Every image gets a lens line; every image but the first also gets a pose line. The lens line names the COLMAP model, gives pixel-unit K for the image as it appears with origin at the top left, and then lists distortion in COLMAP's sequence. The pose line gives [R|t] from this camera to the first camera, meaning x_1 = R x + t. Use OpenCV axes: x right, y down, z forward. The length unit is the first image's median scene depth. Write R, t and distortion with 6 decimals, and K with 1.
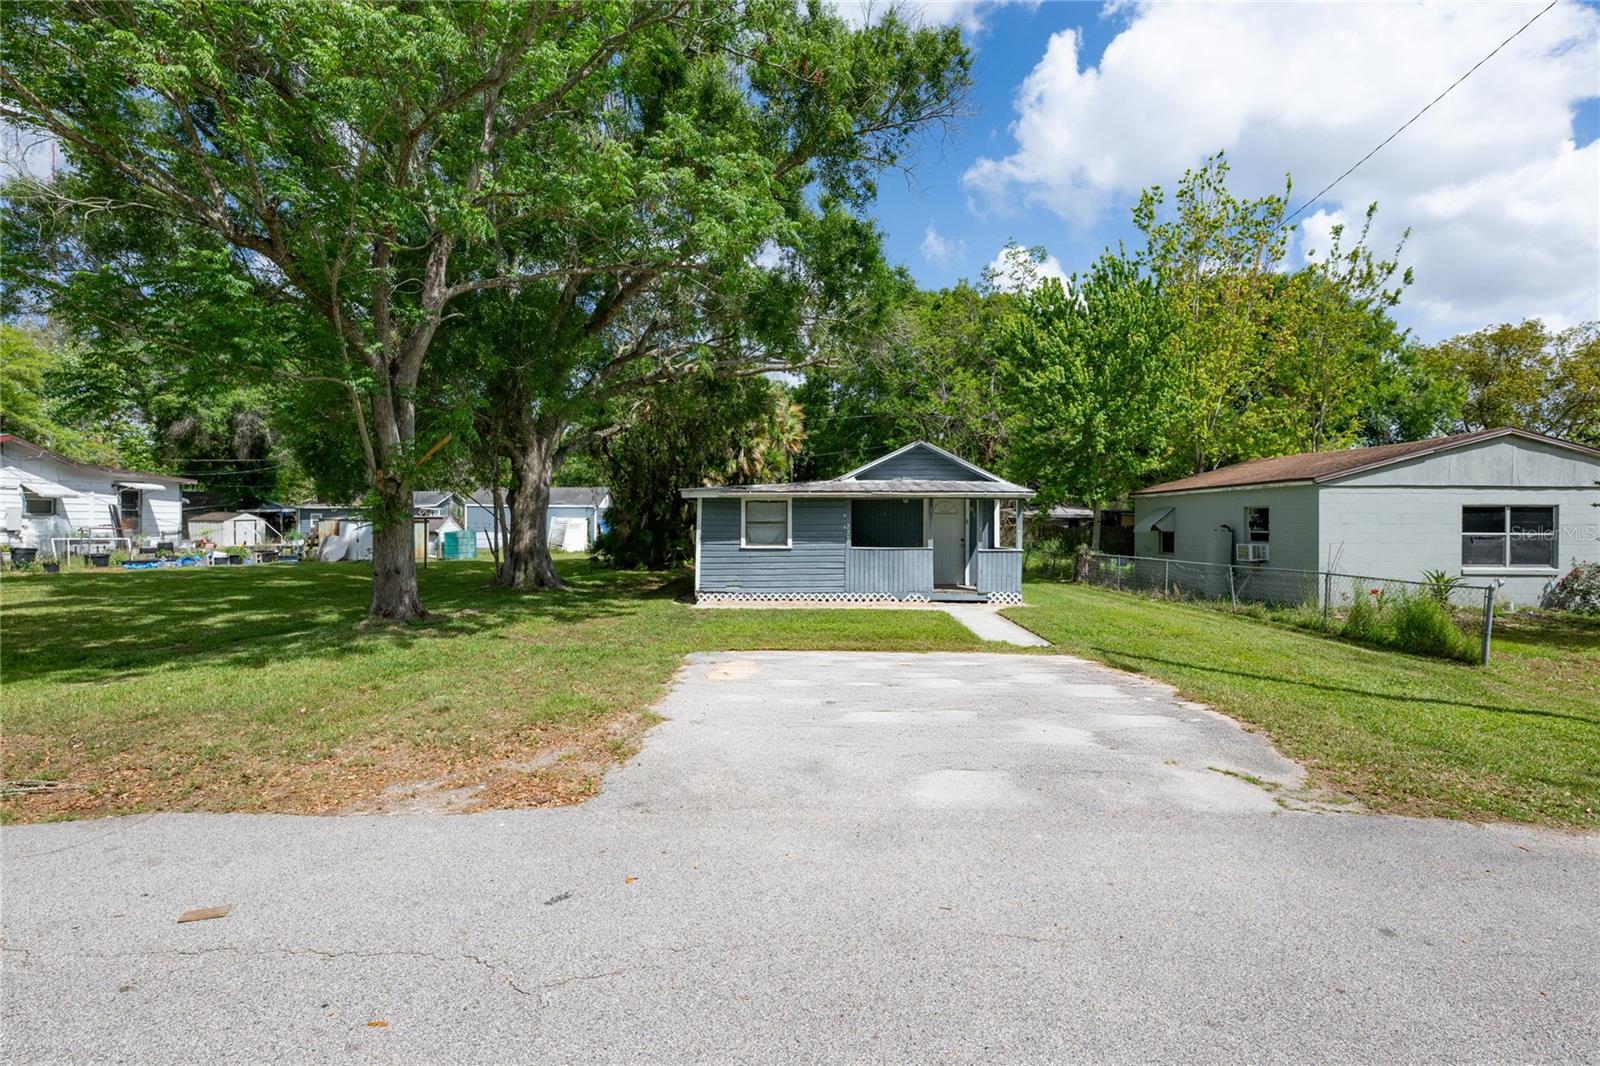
lens RADIAL K [[763.6, 0, 793.7], [0, 763.6, 535.2], [0, 0, 1]] dist [0.013625, -0.000156]
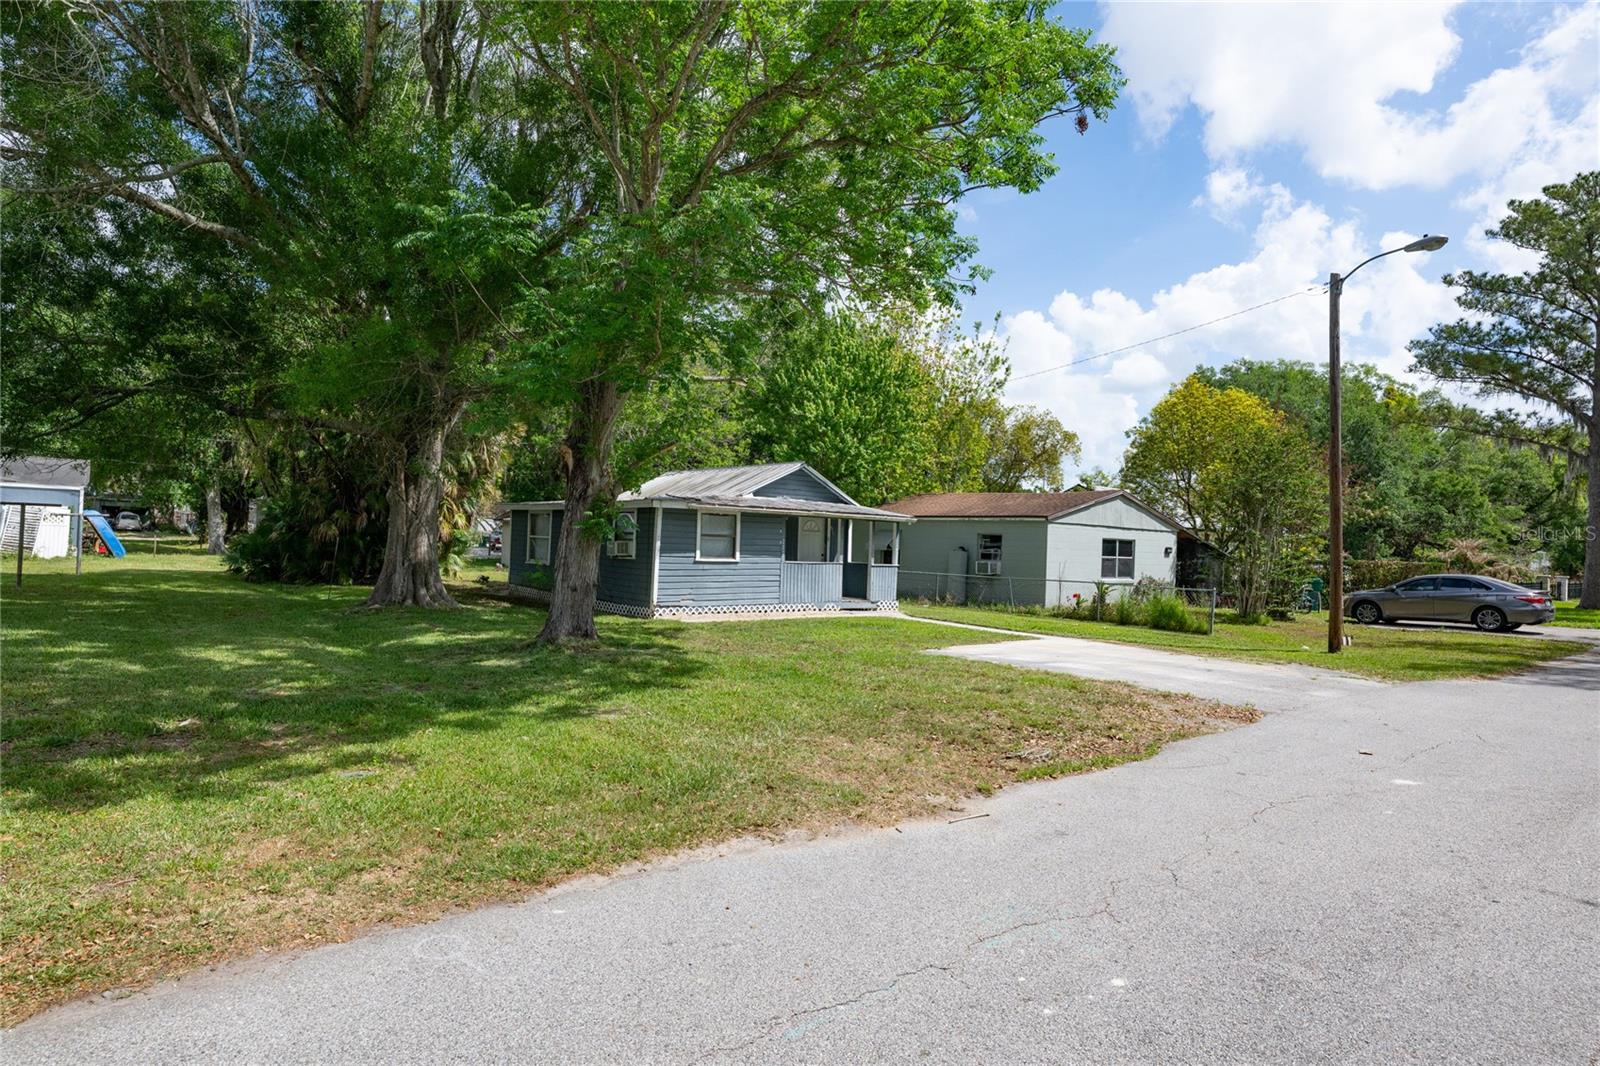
lens RADIAL K [[846.5, 0, 803.1], [0, 846.5, 527.9], [0, 0, 1]] dist [-0.005110, -0.000431]
pose [[0.773559, 0.036111, 0.632694, -0.655996], [-0.023844, 0.999327, -0.027884, 0.001710], [-0.633275, 0.006484, 0.773900, 0.065662]]
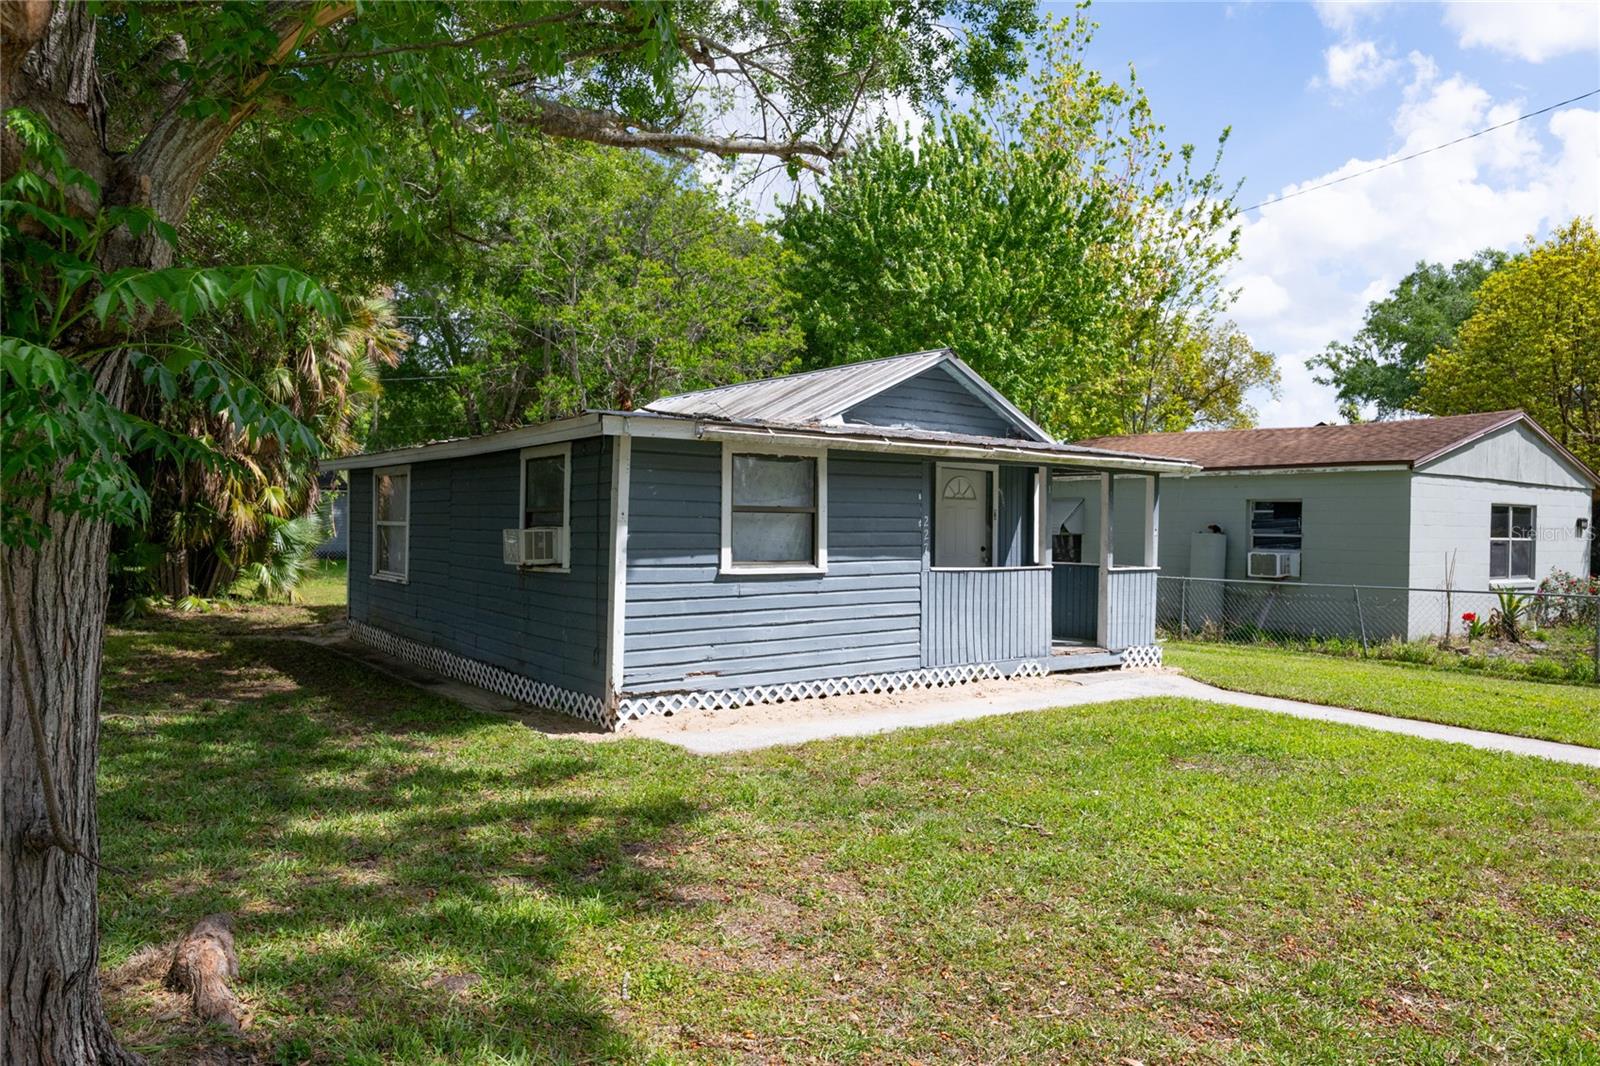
lens RADIAL K [[1052.8, 0, 796.1], [0, 1052.8, 530.4], [0, 0, 1]] dist [-0.020007, -0.000484]
pose [[0.799749, 0.005622, 0.600308, -0.359825], [-0.002104, 0.999976, -0.006562, -0.001763], [-0.600331, 0.003985, 0.799742, 0.550357]]
